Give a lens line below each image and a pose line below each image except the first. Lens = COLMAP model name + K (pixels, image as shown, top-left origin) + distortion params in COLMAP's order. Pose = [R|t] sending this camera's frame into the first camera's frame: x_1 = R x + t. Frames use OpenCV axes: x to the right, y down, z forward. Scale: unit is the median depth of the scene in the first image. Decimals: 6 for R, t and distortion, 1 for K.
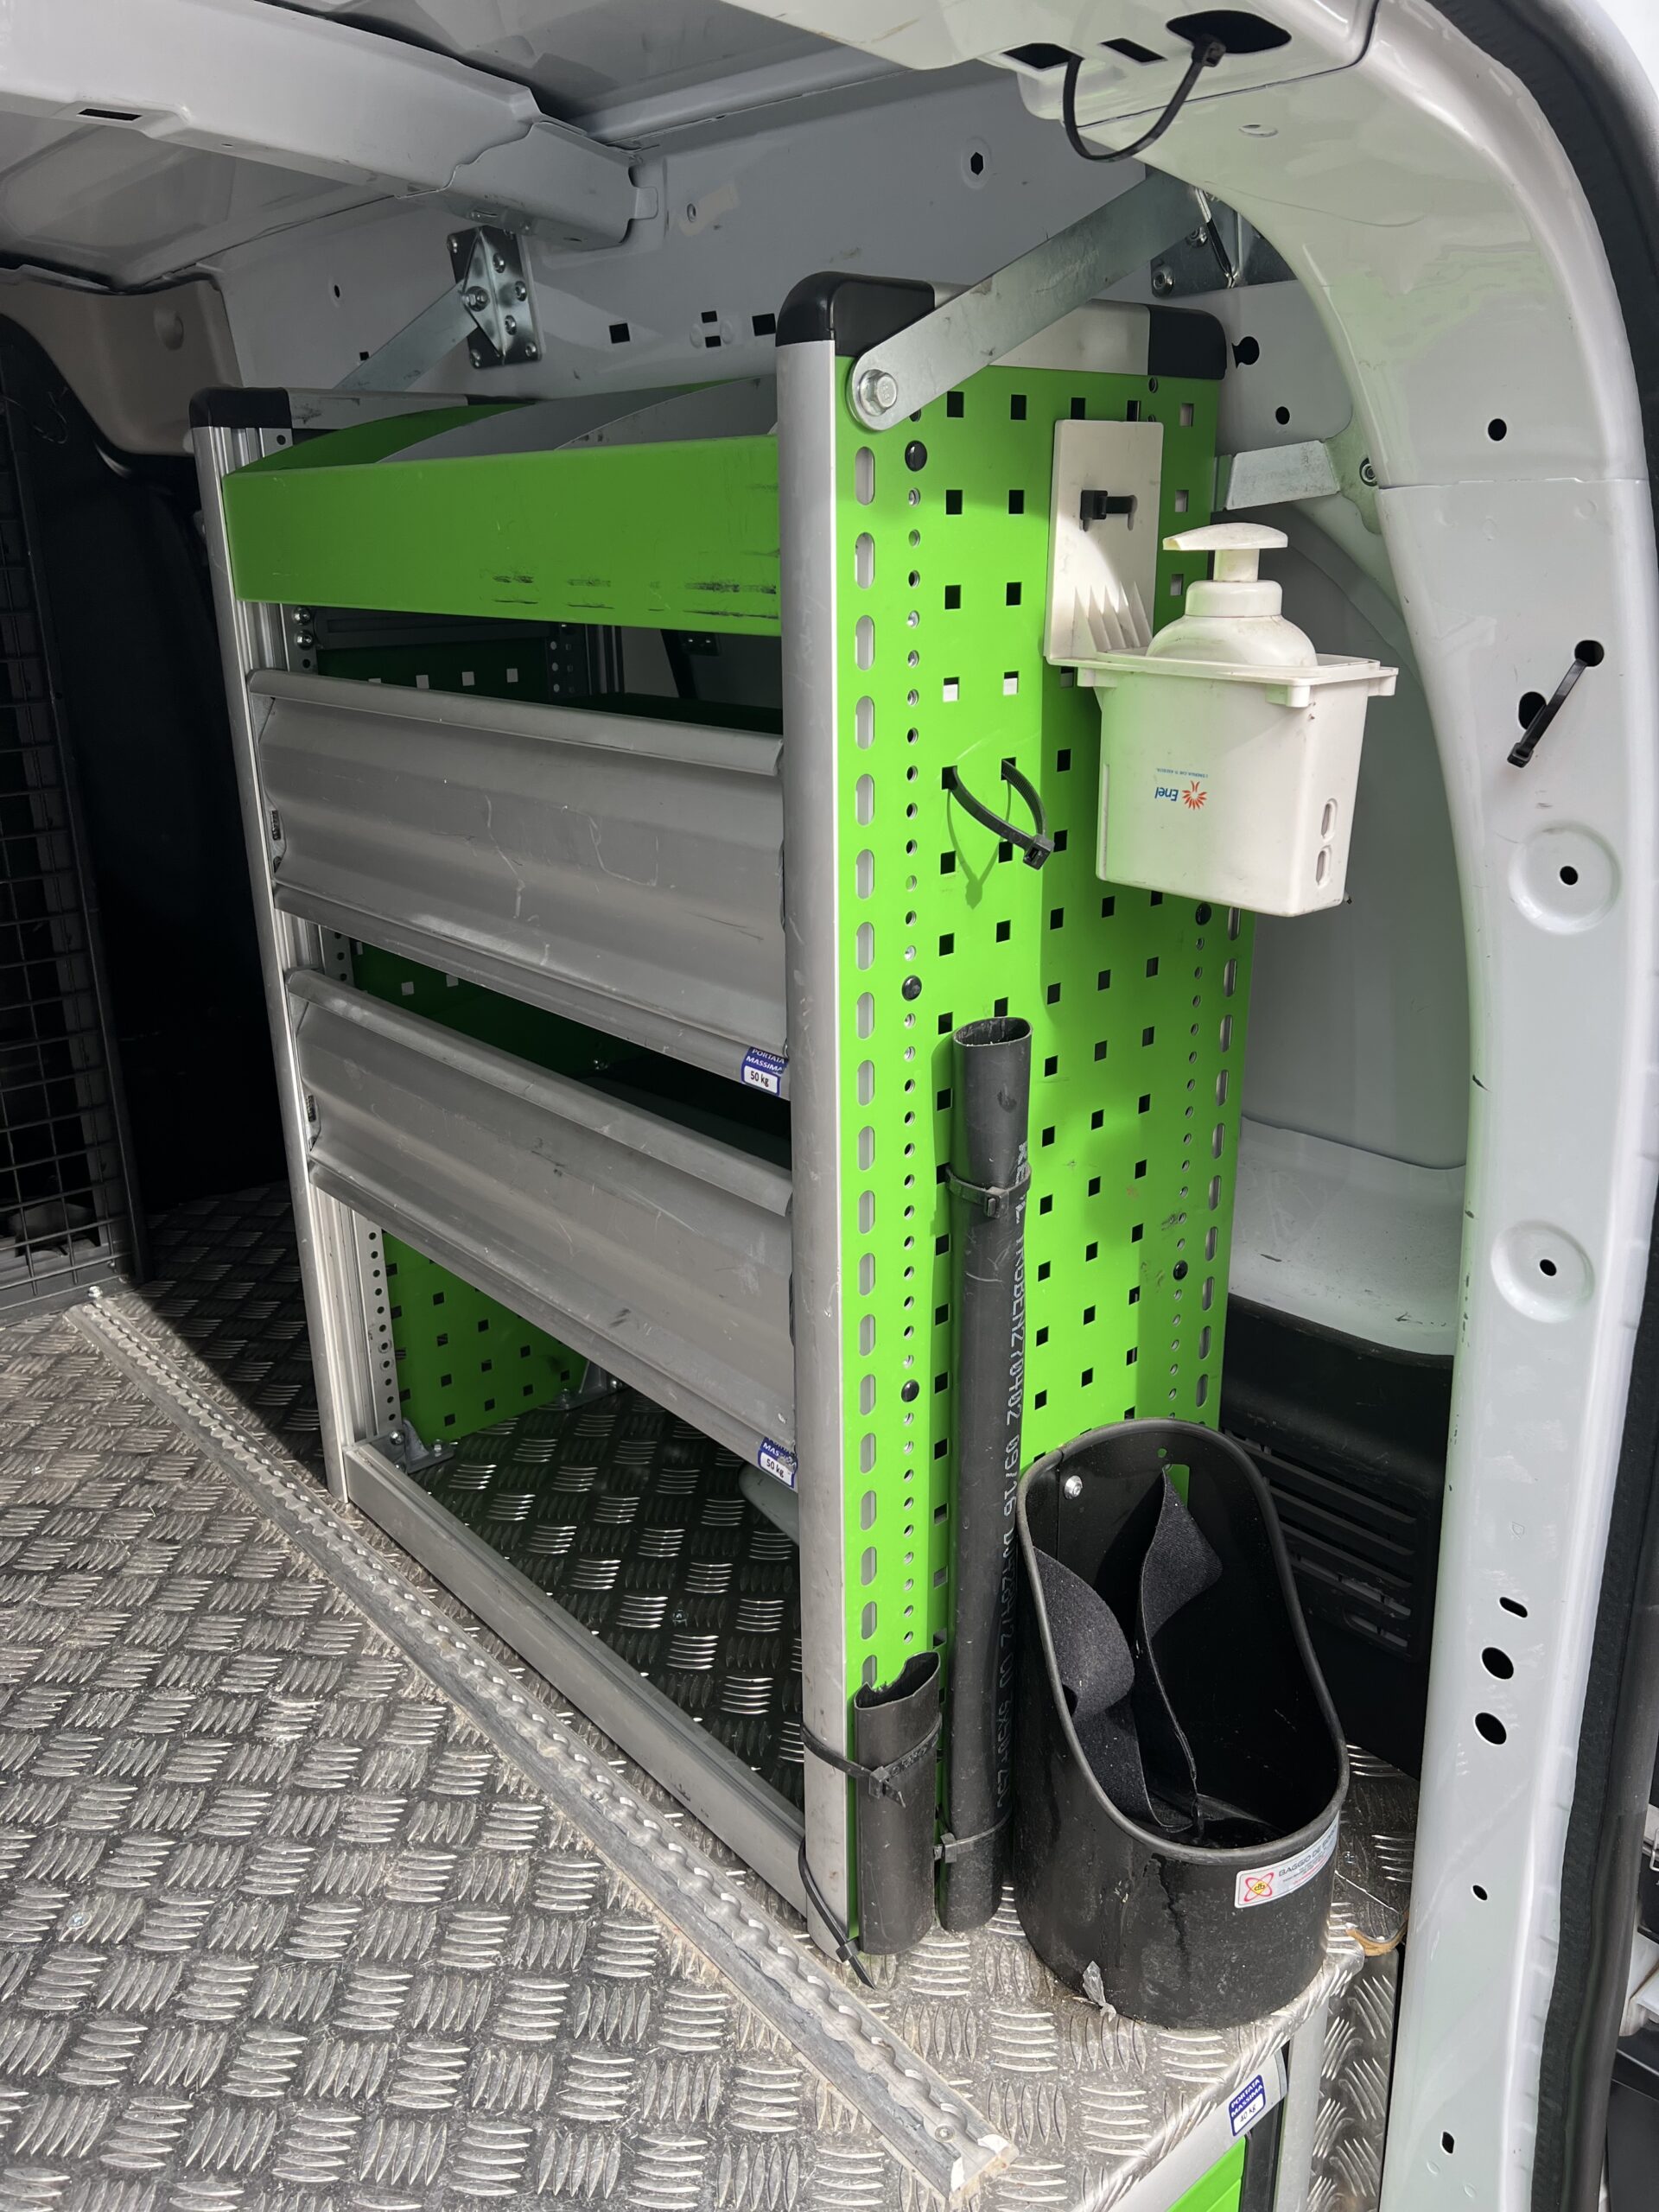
lens RADIAL K [[1667.6, 0, 819.5], [0, 1667.6, 1113.3], [0, 0, 1]] dist [0.049632, -0.057877]
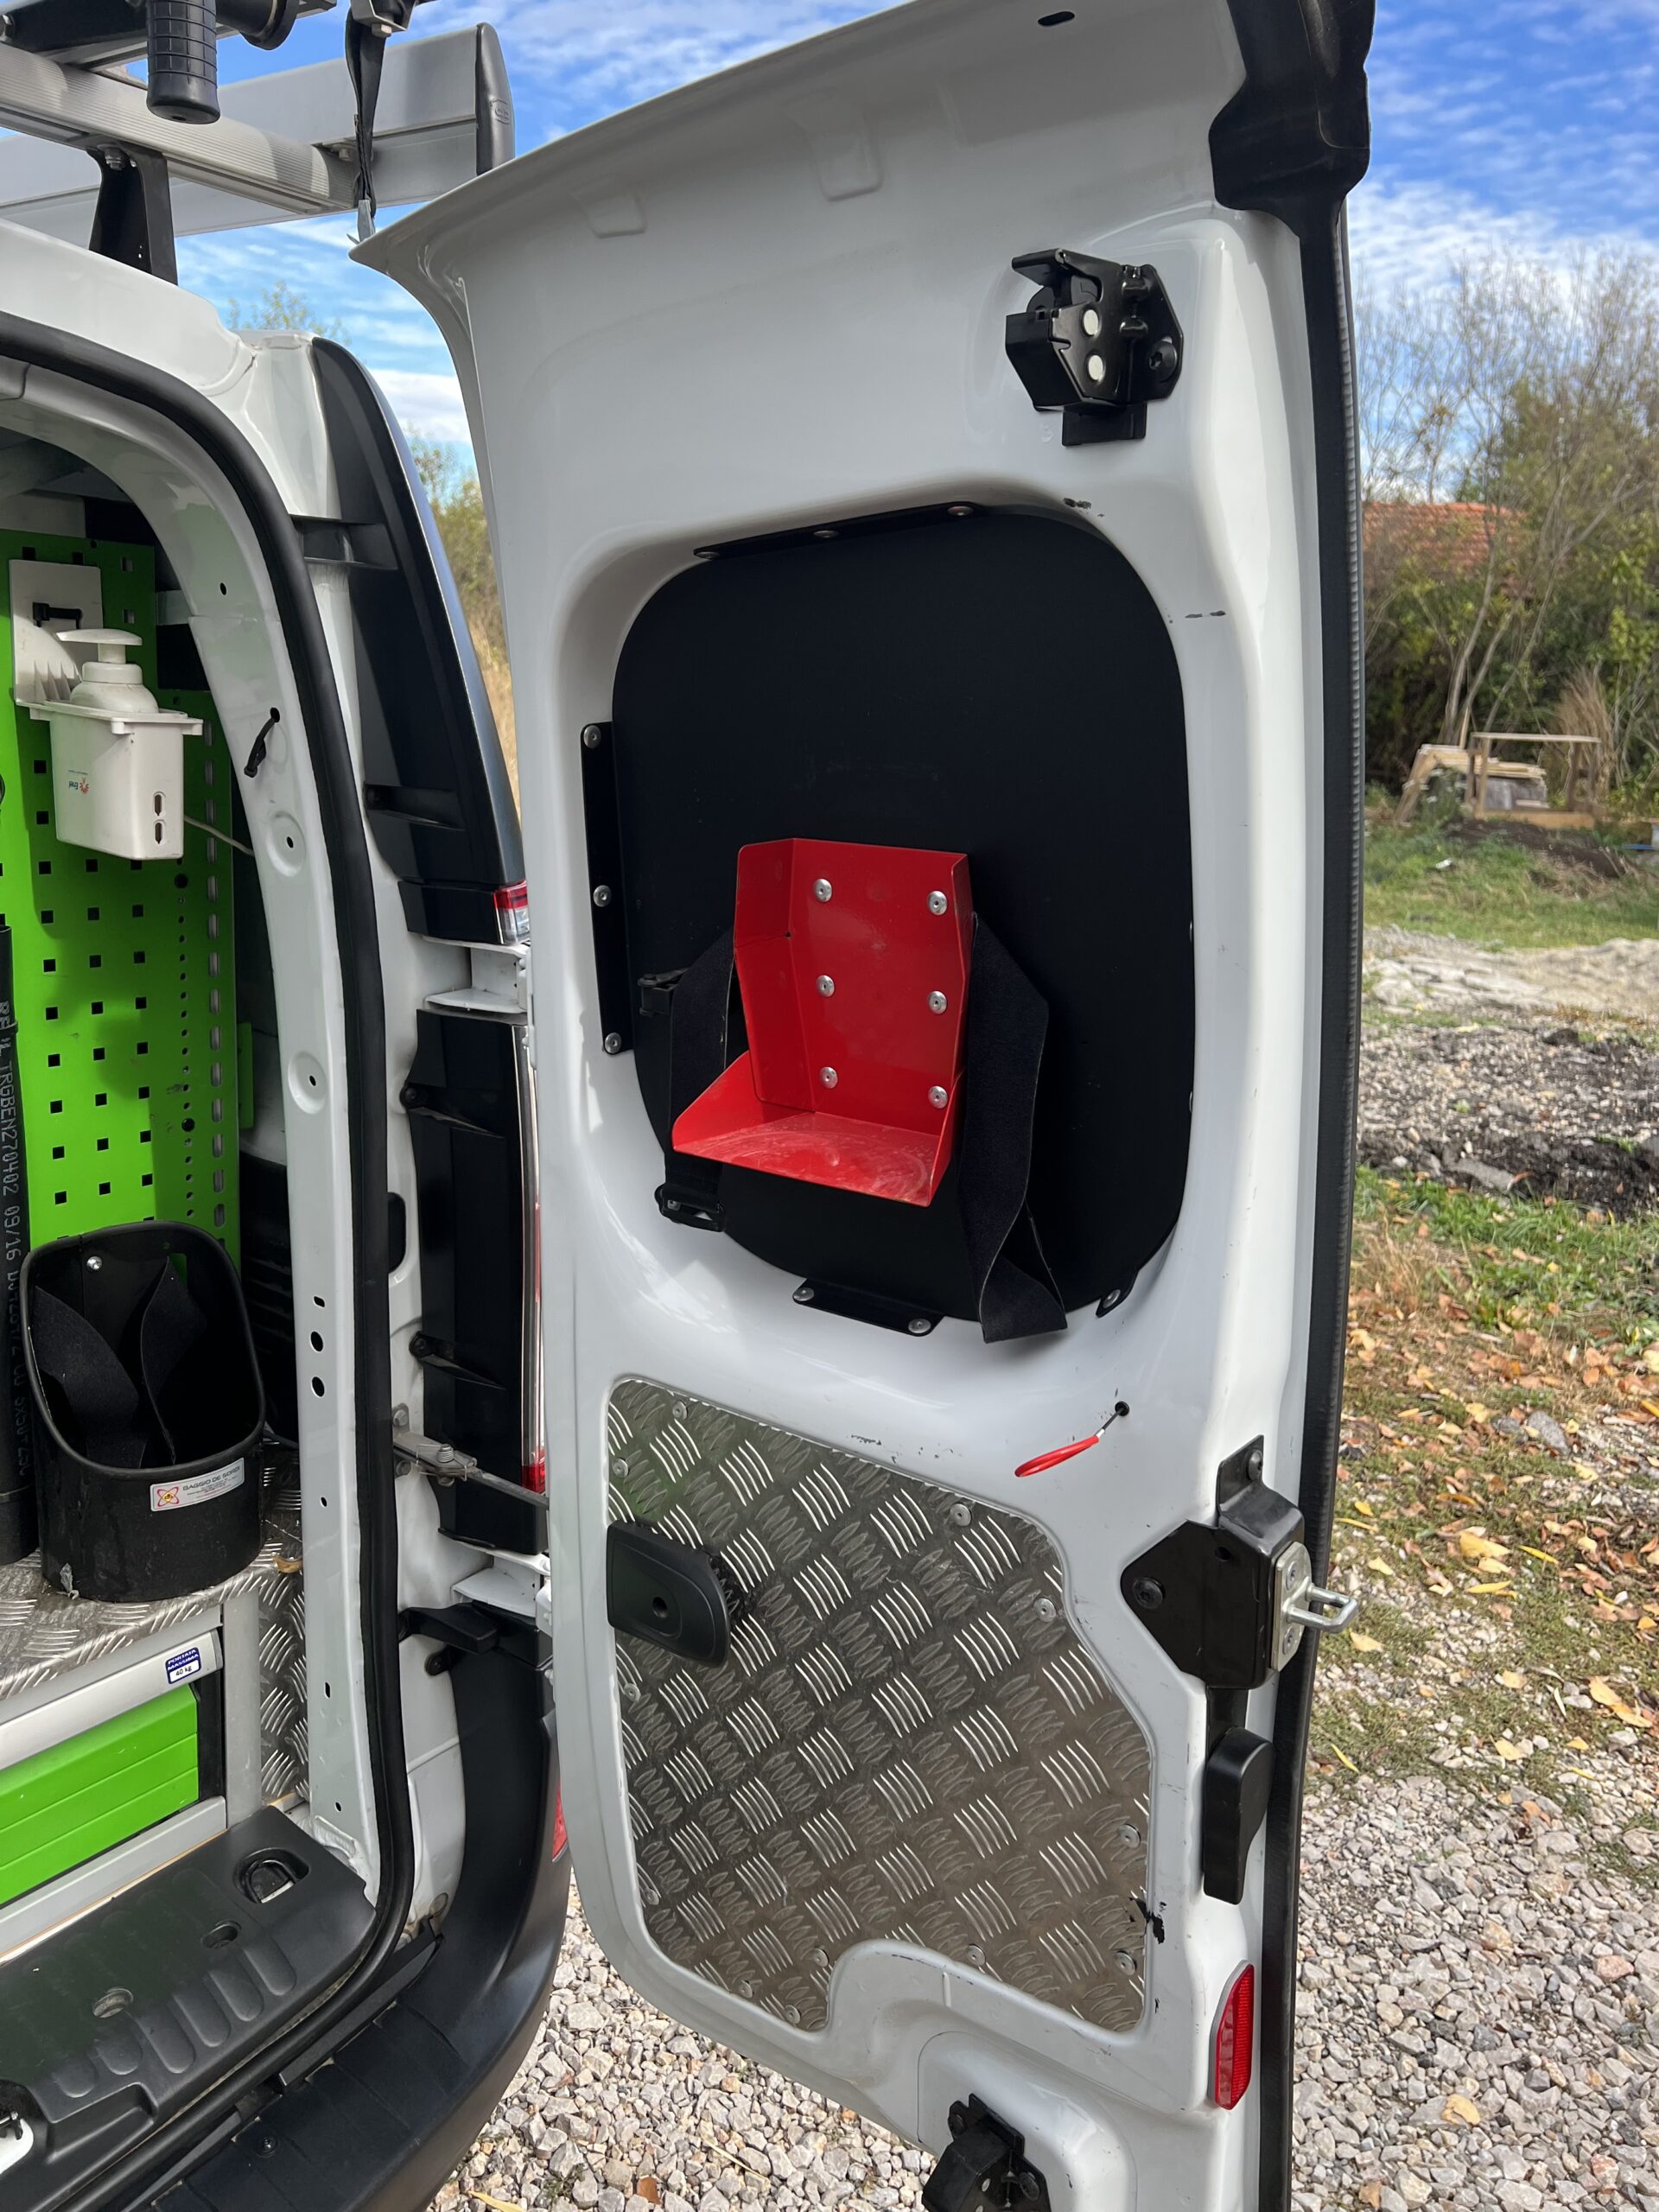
lens RADIAL K [[1667.6, 0, 795.1], [0, 1667.6, 1119.5], [0, 0, 1]] dist [0.049632, -0.057877]
pose [[0.971846, 0.029788, 0.233726, 0.431382], [-0.016127, 0.998059, -0.060145, 0.187758], [-0.235064, 0.054682, 0.970440, -0.633678]]
